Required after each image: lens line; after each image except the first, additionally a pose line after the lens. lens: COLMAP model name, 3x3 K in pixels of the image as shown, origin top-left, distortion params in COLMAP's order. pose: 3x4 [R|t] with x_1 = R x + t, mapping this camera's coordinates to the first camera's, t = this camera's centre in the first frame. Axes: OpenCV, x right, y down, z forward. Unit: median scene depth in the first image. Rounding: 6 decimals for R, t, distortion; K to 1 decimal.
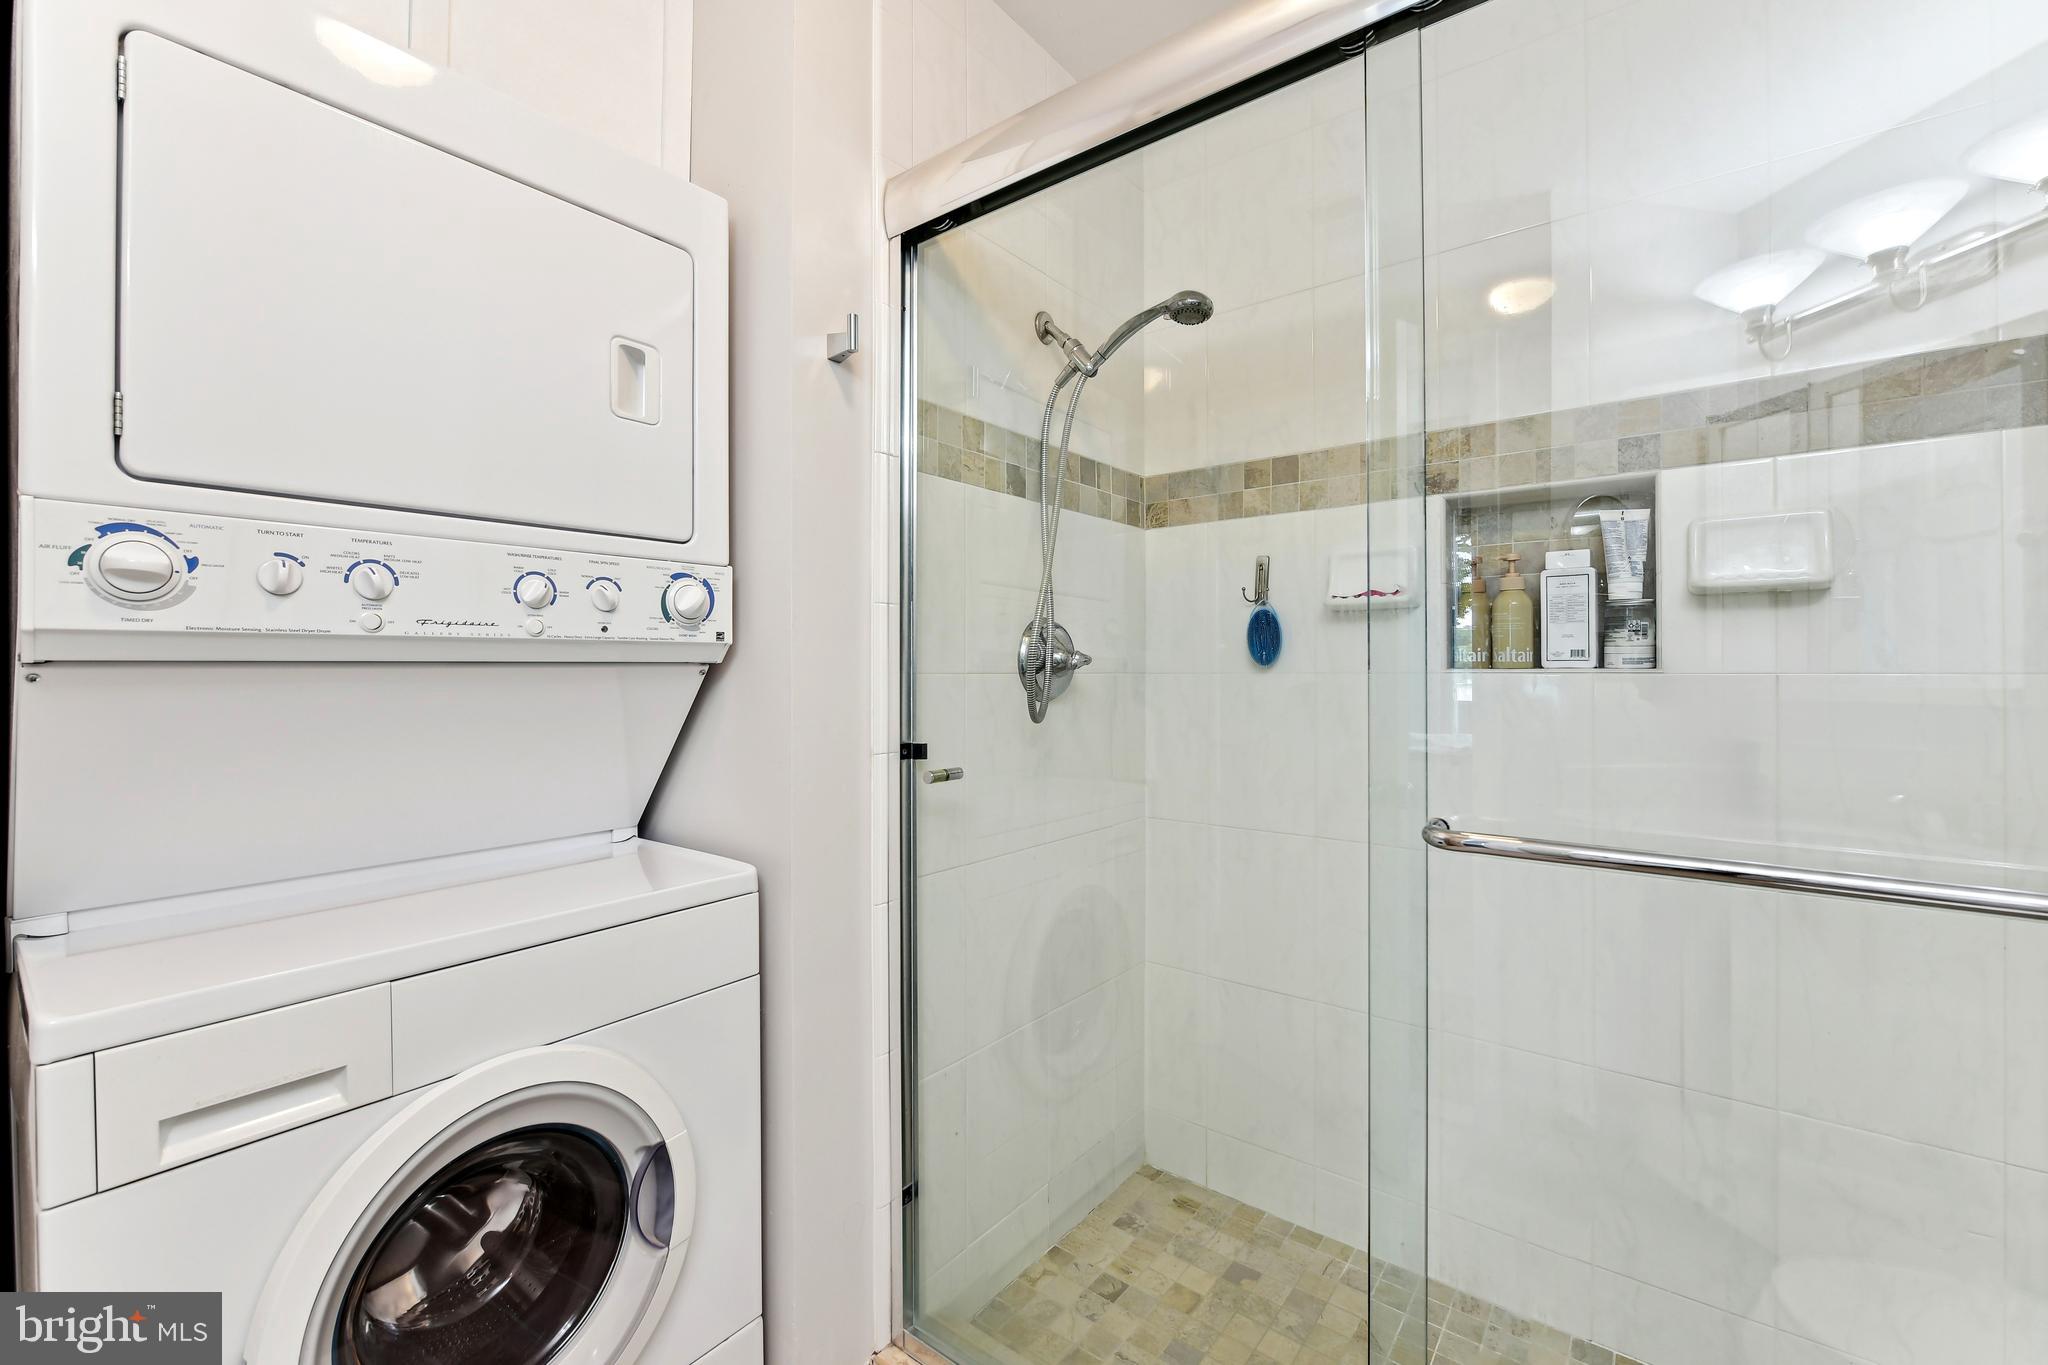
lens RADIAL K [[834.0, 0, 1024.1], [0, 834.0, 666.0], [0, 0, 1]] dist [-0.013111, -0.001456]
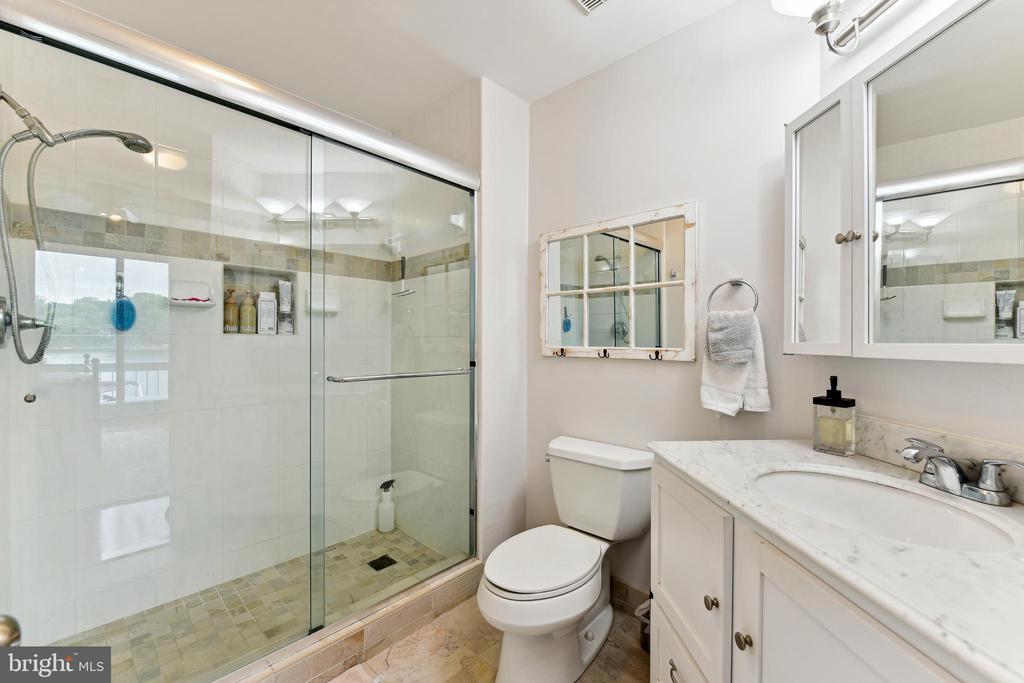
lens RADIAL K [[417.0, 0, 508.6], [0, 417.0, 342.7], [0, 0, 1]] dist [-0.013111, -0.001456]
pose [[0.092375, 0.000786, 0.995724, -0.655332], [-0.006713, 0.999977, -0.000166, 0.026881], [-0.995702, -0.006669, 0.092378, 0.046088]]
